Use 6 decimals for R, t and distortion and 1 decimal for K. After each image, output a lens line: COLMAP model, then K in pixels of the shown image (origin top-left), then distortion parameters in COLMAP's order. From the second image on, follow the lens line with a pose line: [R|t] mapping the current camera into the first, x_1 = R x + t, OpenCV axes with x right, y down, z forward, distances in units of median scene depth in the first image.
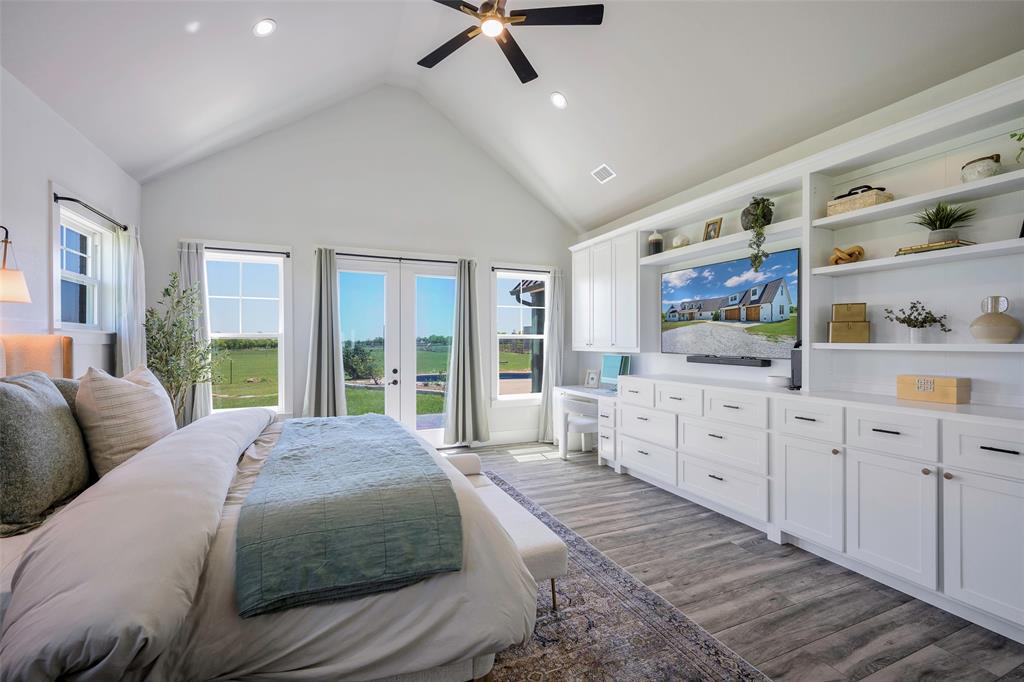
lens RADIAL K [[443.5, 0, 514.7], [0, 443.5, 341.0], [0, 0, 1]] dist [-0.001207, -0.000293]
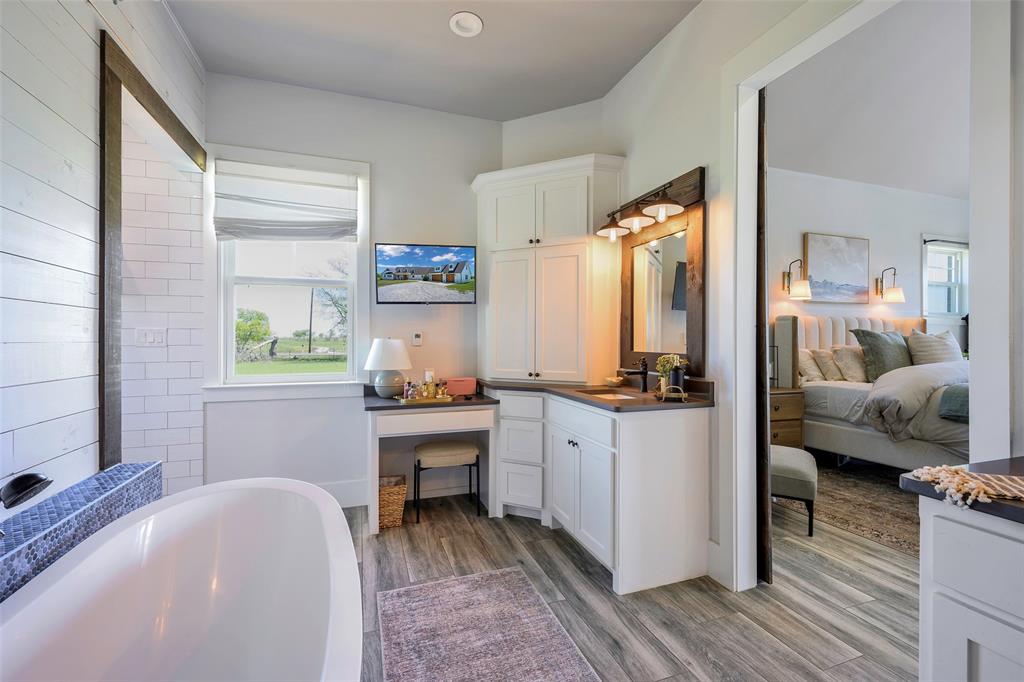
lens RADIAL K [[450.0, 0, 511.0], [0, 450.0, 337.0], [0, 0, 1]] dist [-0.000174, -0.000009]
pose [[-0.062873, 0.002214, -0.998019, 0.537757], [-0.002208, 0.999995, 0.002357, 0.036105], [0.998019, 0.002352, -0.062868, -0.334835]]
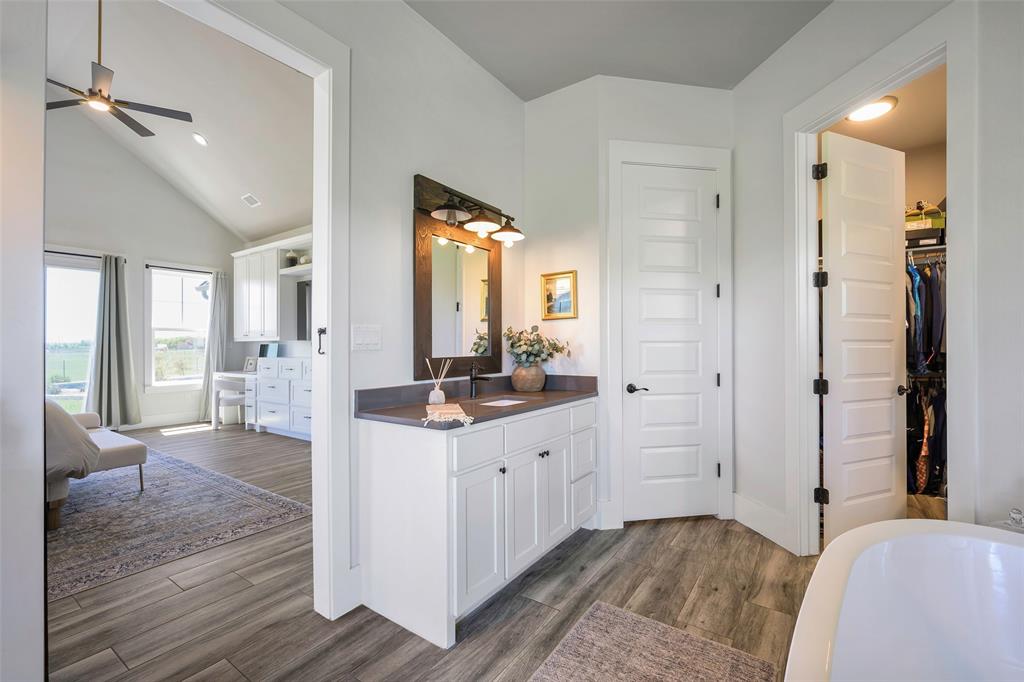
lens RADIAL K [[443.5, 0, 514.7], [0, 443.5, 341.0], [0, 0, 1]] dist [-0.001207, -0.000293]
pose [[0.851322, 0.001931, 0.524640, 0.182822], [0.002466, 0.999967, -0.007681, 0.039408], [-0.524638, 0.007833, 0.851289, -0.490312]]
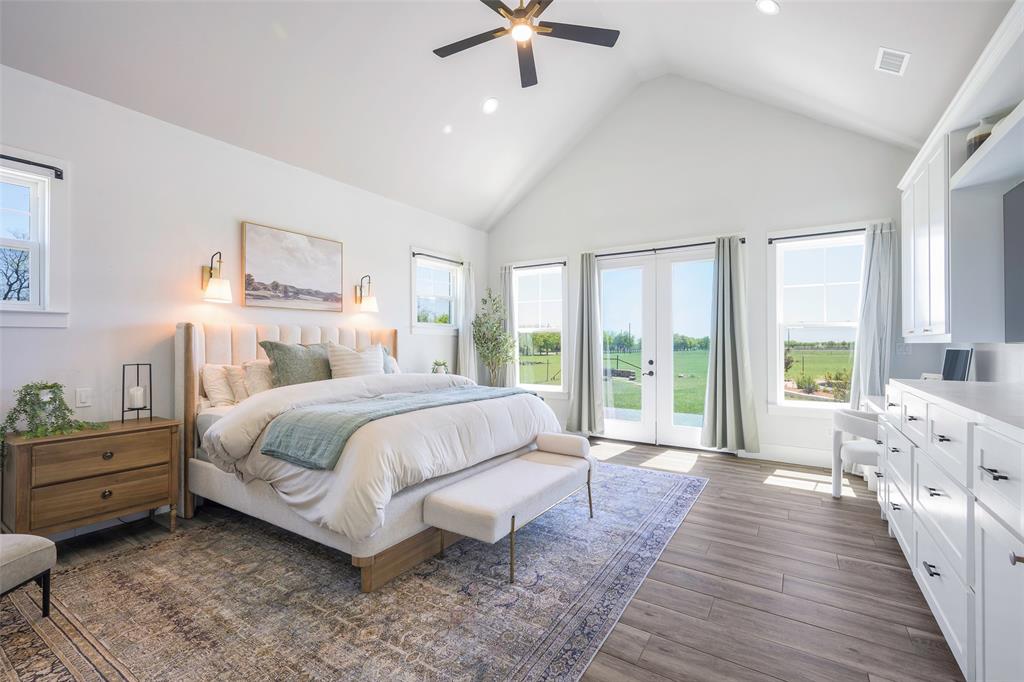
lens RADIAL K [[440.5, 0, 510.6], [0, 440.5, 342.4], [0, 0, 1]] dist [0.000094, 0.000022]
pose [[0.553304, 0.000475, -0.832979, 0.434582], [0.000098, 1.000000, 0.000636, 0.024326], [0.832979, -0.000434, 0.553304, 0.203005]]
